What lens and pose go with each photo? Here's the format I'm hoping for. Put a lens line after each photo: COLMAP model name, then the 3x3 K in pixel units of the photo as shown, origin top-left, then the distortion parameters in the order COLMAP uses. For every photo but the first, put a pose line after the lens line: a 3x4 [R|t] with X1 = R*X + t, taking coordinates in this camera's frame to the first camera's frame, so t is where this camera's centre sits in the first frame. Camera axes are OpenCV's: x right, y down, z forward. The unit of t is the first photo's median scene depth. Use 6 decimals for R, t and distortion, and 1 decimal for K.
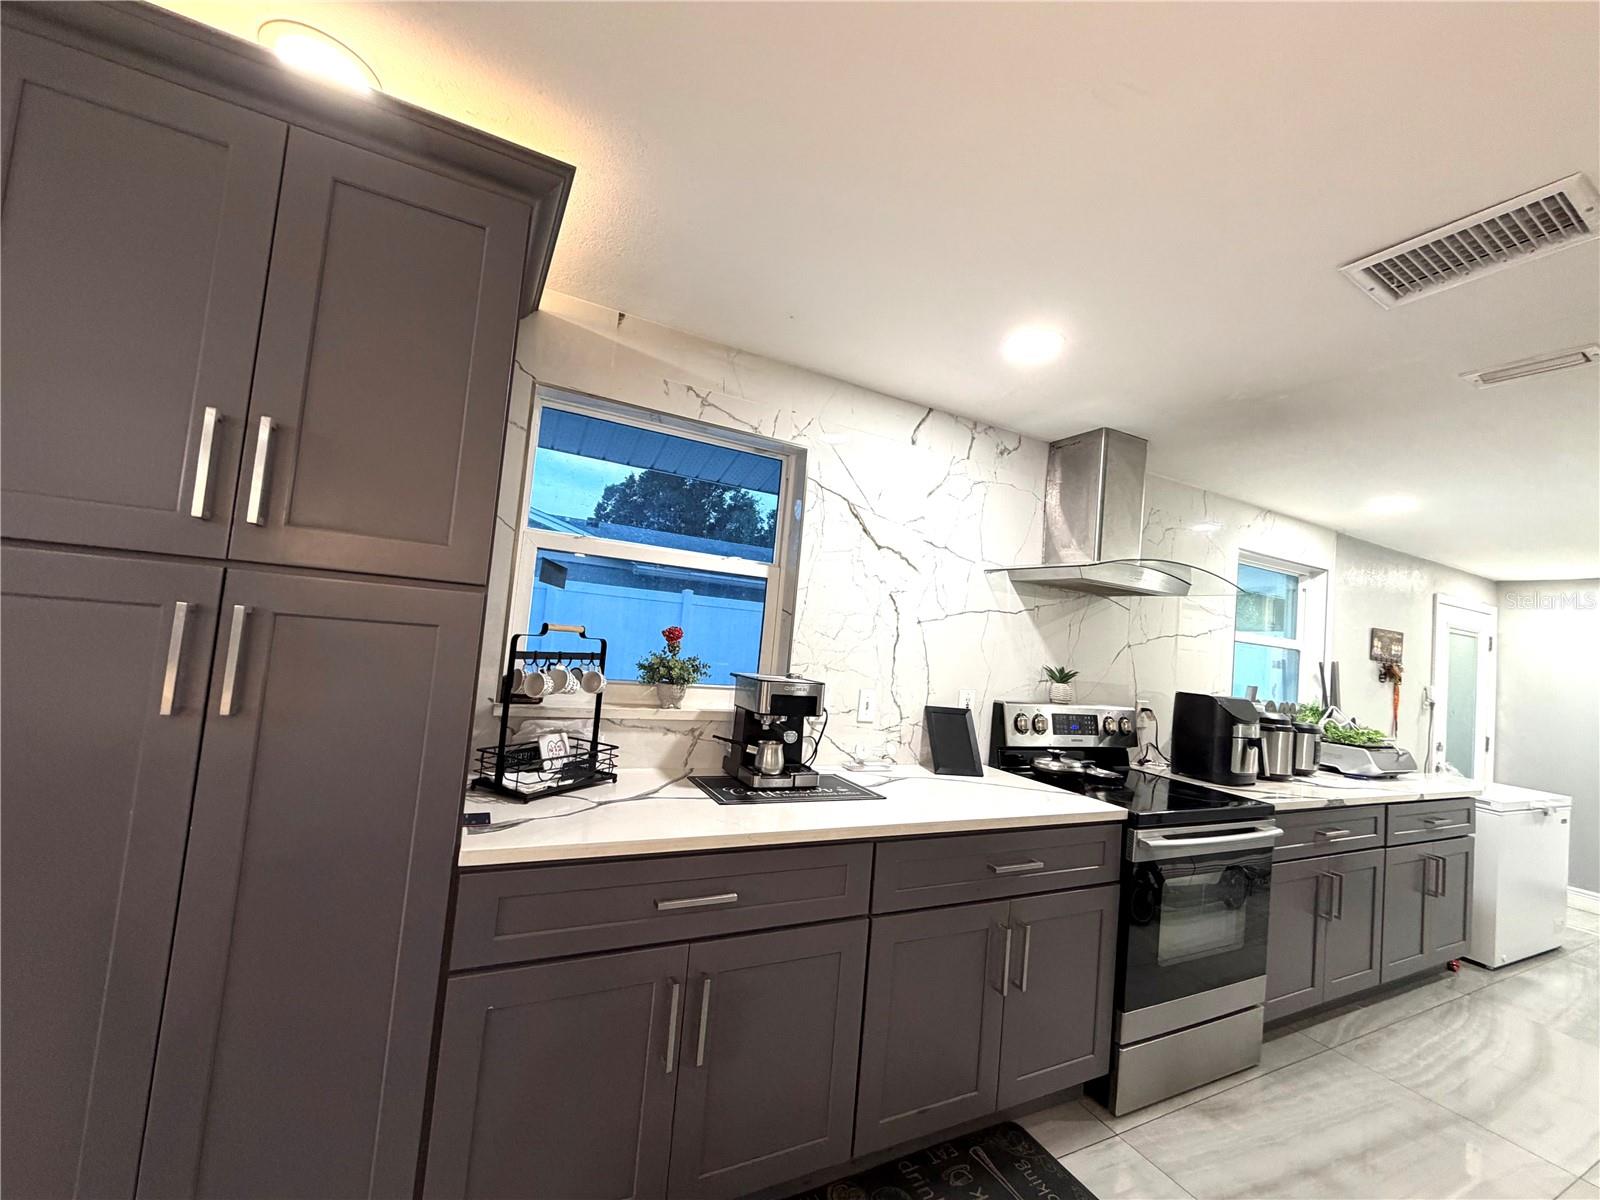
lens RADIAL K [[637.0, 0, 796.5], [0, 637.0, 599.1], [0, 0, 1]] dist [0.000234, 0.000323]
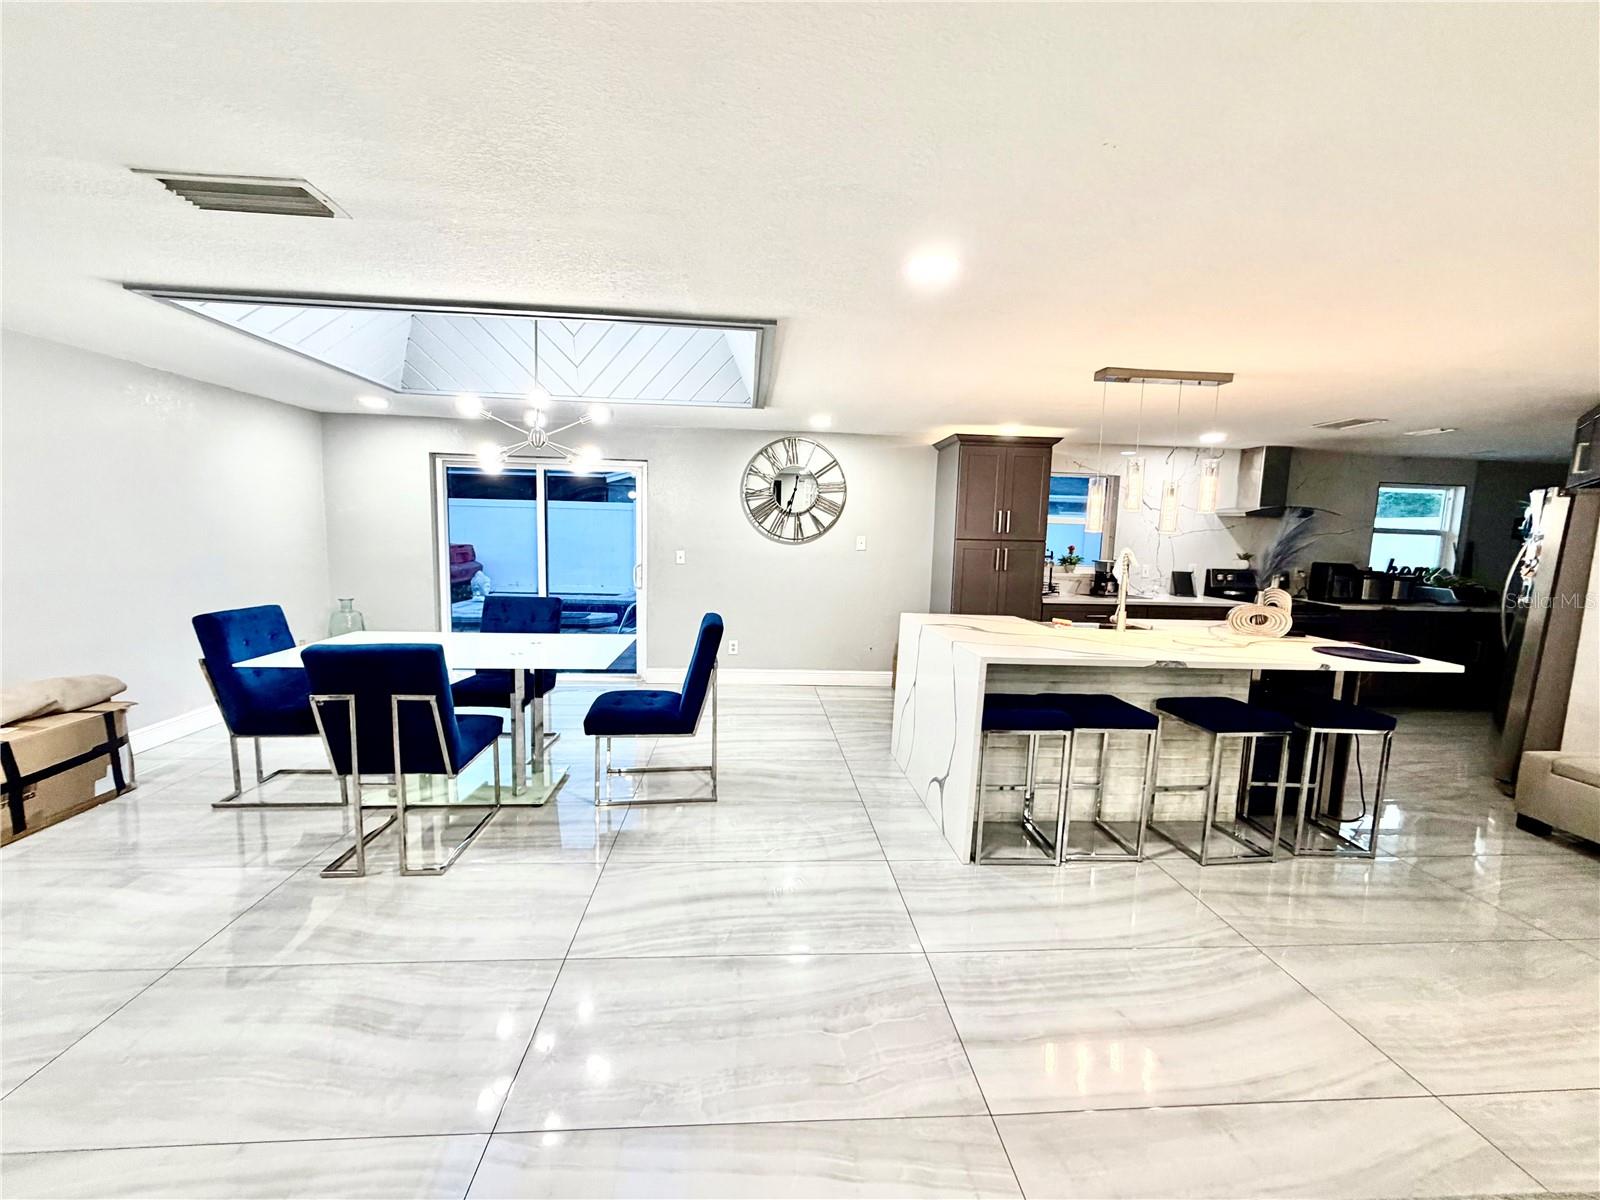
lens RADIAL K [[637.0, 0, 796.5], [0, 637.0, 599.1], [0, 0, 1]] dist [0.000234, 0.000323]
pose [[0.921946, -0.020435, -0.386779, -0.204737], [0.077380, 0.988193, 0.132236, -0.179400], [0.379510, -0.151843, 0.912642, -1.975492]]
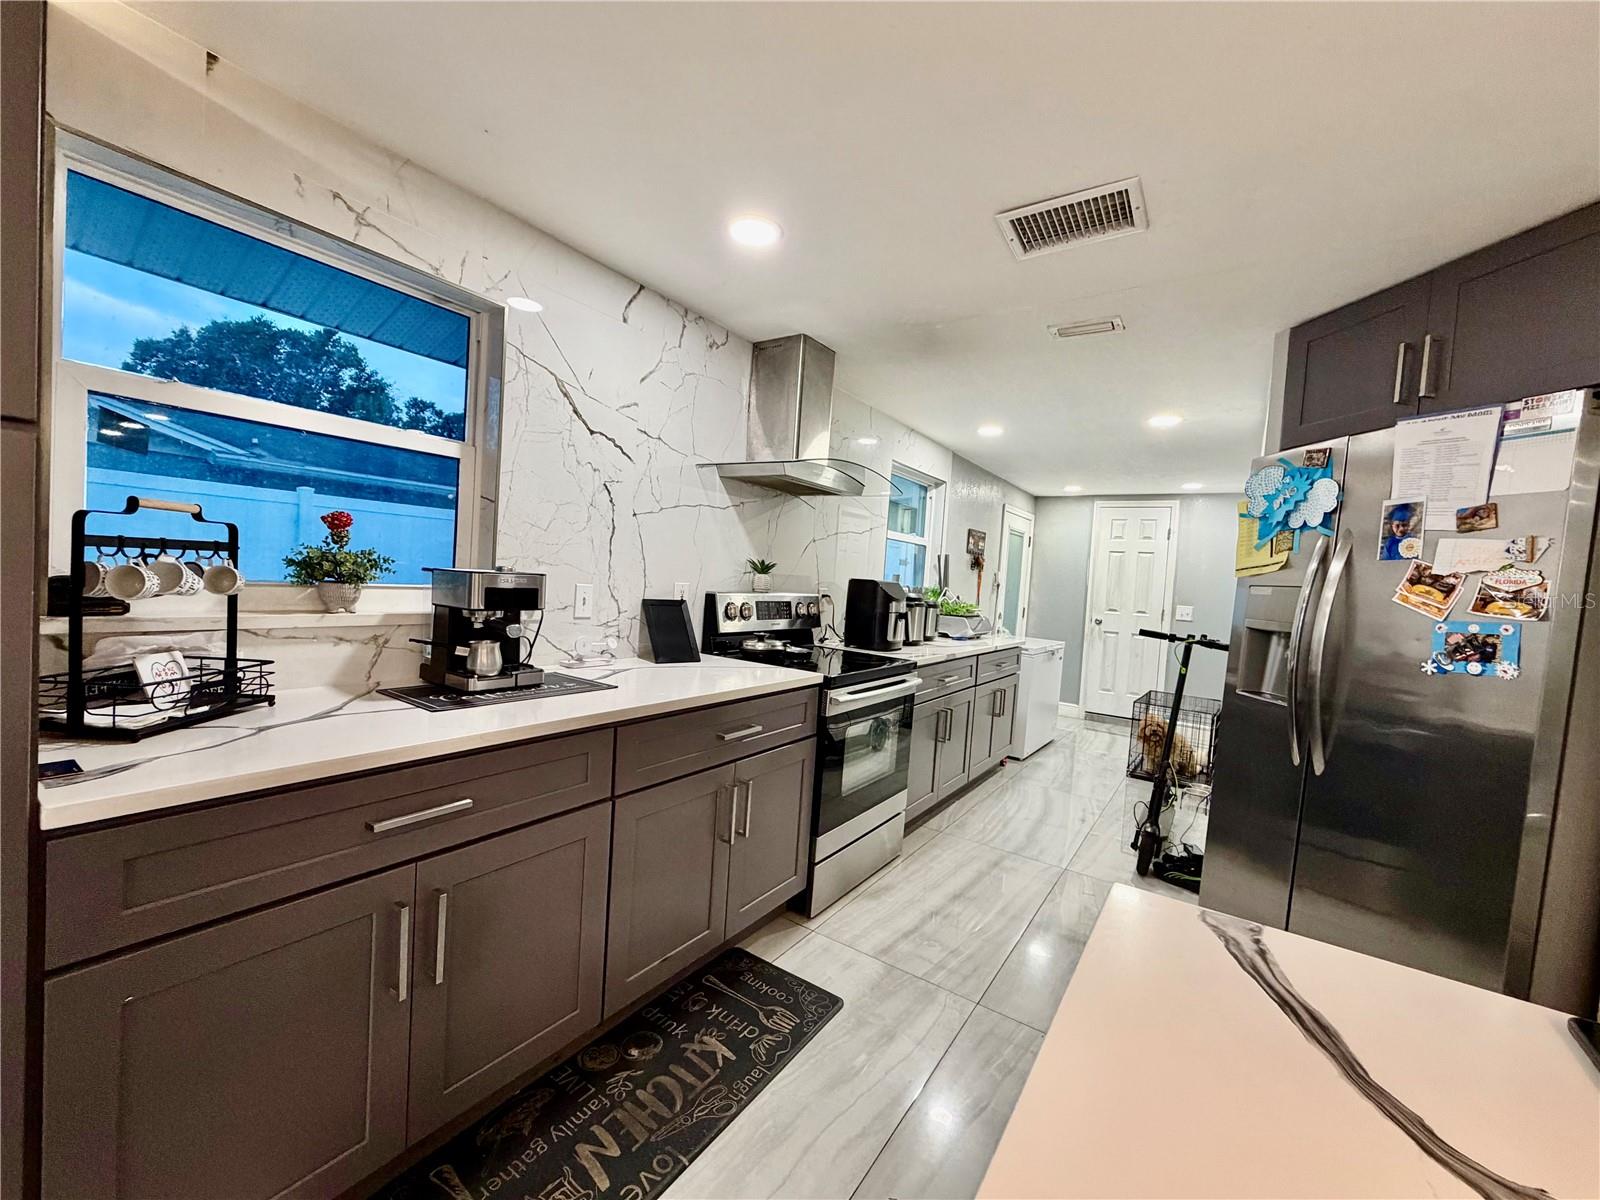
lens RADIAL K [[638.1, 0, 796.1], [0, 638.1, 598.9], [0, 0, 1]] dist [-0.000358, -0.000009]
pose [[0.880366, -0.050848, 0.471561, -0.061842], [-0.014563, 0.990870, 0.134032, 0.032232], [-0.474071, -0.124865, 0.871588, 0.016073]]
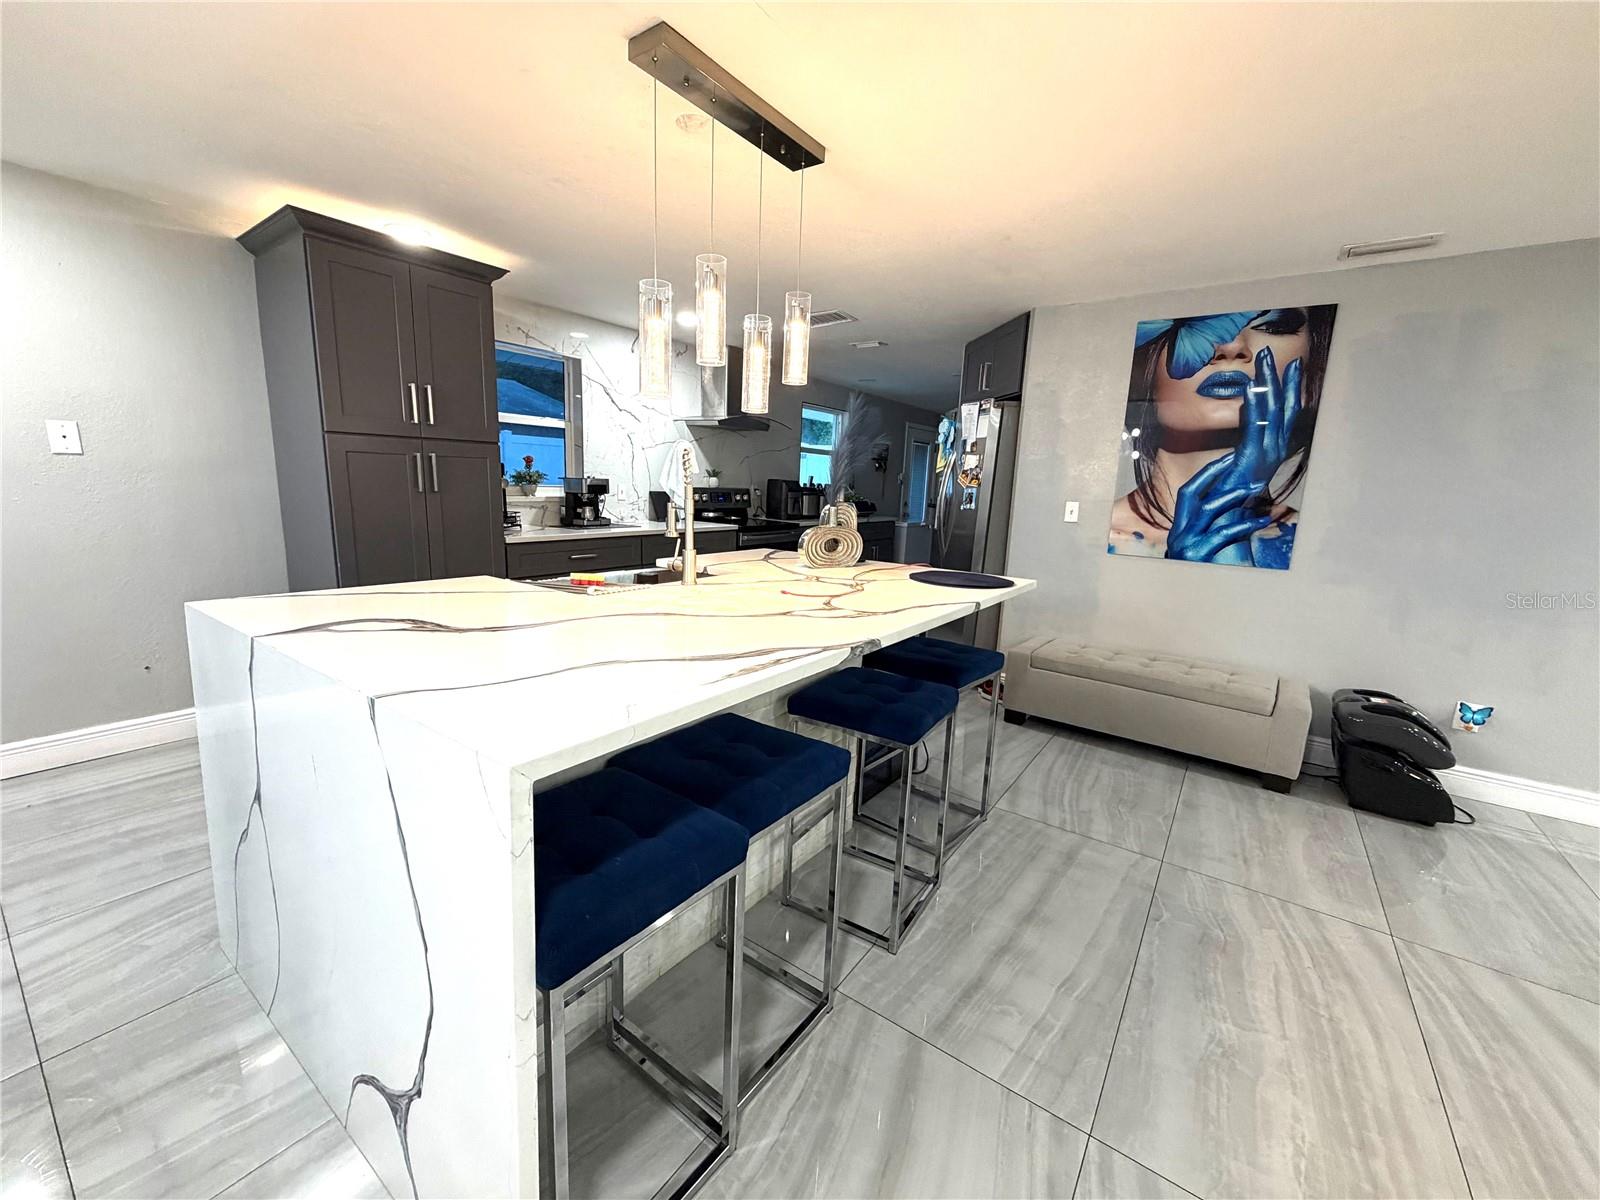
lens RADIAL K [[638.1, 0, 796.1], [0, 638.1, 598.9], [0, 0, 1]] dist [-0.000358, -0.000009]
pose [[0.885786, -0.139000, 0.442788, -0.353977], [0.012773, 0.961033, 0.276137, -0.061287], [-0.463917, -0.238943, 0.853046, -1.101108]]
